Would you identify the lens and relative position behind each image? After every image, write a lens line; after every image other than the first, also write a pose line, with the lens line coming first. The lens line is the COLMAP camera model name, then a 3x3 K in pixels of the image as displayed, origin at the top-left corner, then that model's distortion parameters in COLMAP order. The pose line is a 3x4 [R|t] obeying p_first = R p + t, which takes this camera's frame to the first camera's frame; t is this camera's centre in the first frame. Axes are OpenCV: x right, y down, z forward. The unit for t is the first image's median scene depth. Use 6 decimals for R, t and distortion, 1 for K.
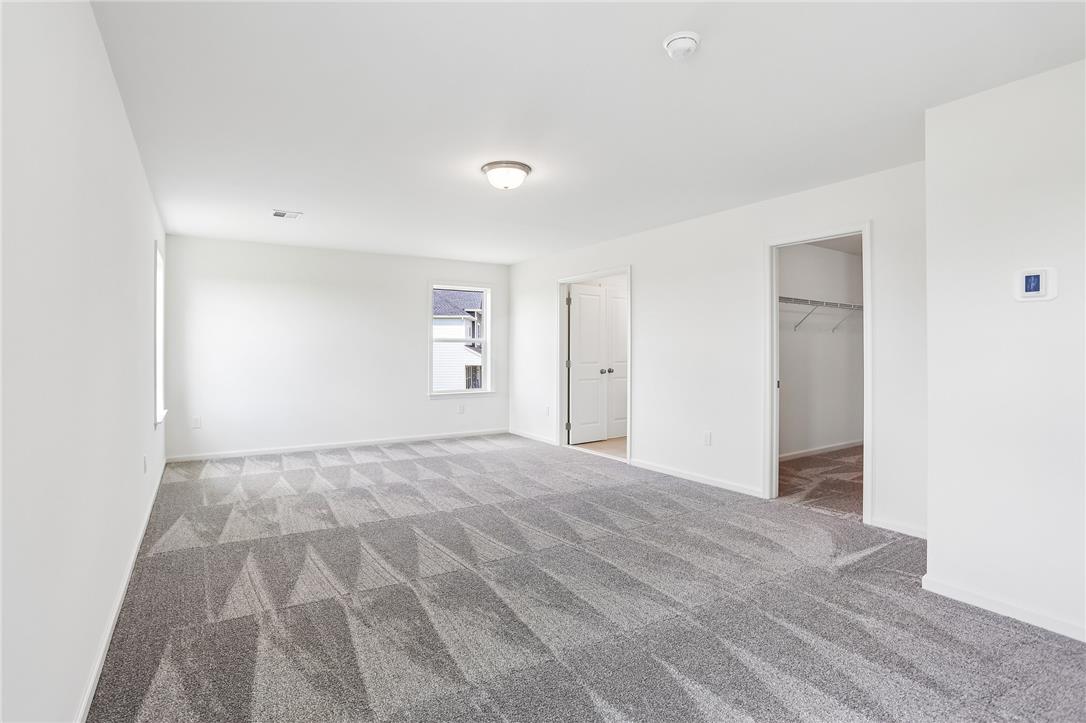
lens RADIAL K [[535.2, 0, 541.1], [0, 535.2, 347.9], [0, 0, 1]] dist [-0.001663, 0.000198]
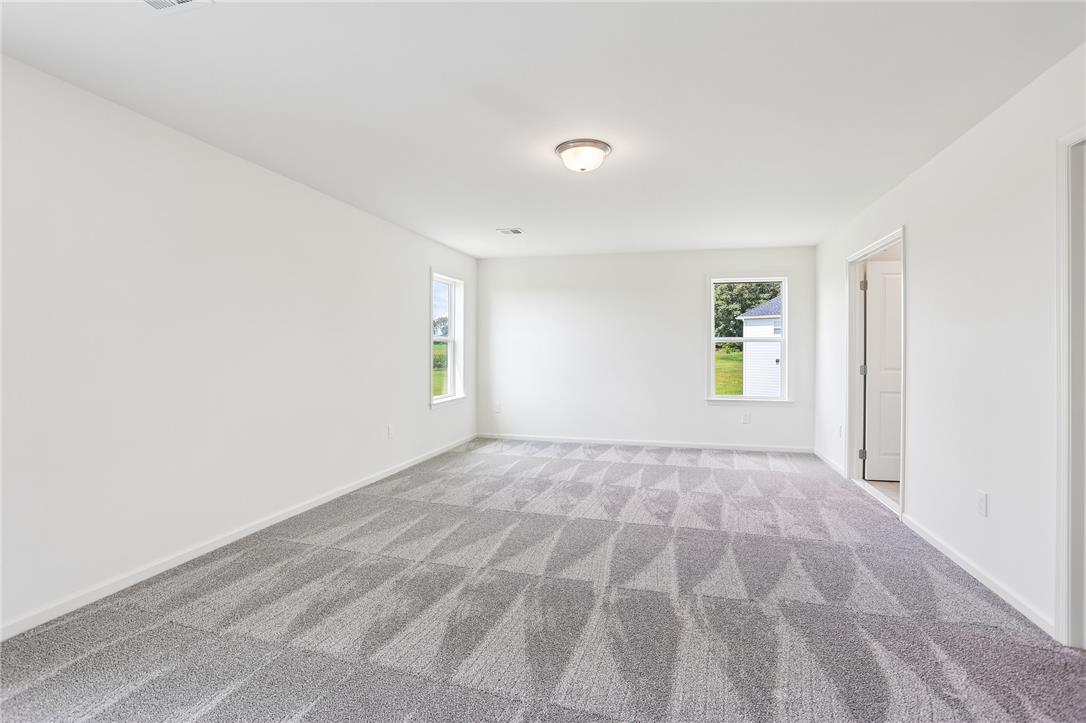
lens RADIAL K [[540.2, 0, 544.0], [0, 540.2, 349.7], [0, 0, 1]] dist [-0.041634, 0.000137]
pose [[0.674332, -0.000516, -0.738428, 0.375925], [0.000559, 1.000000, -0.000189, 0.002273], [0.738428, -0.000285, 0.674332, 0.231534]]
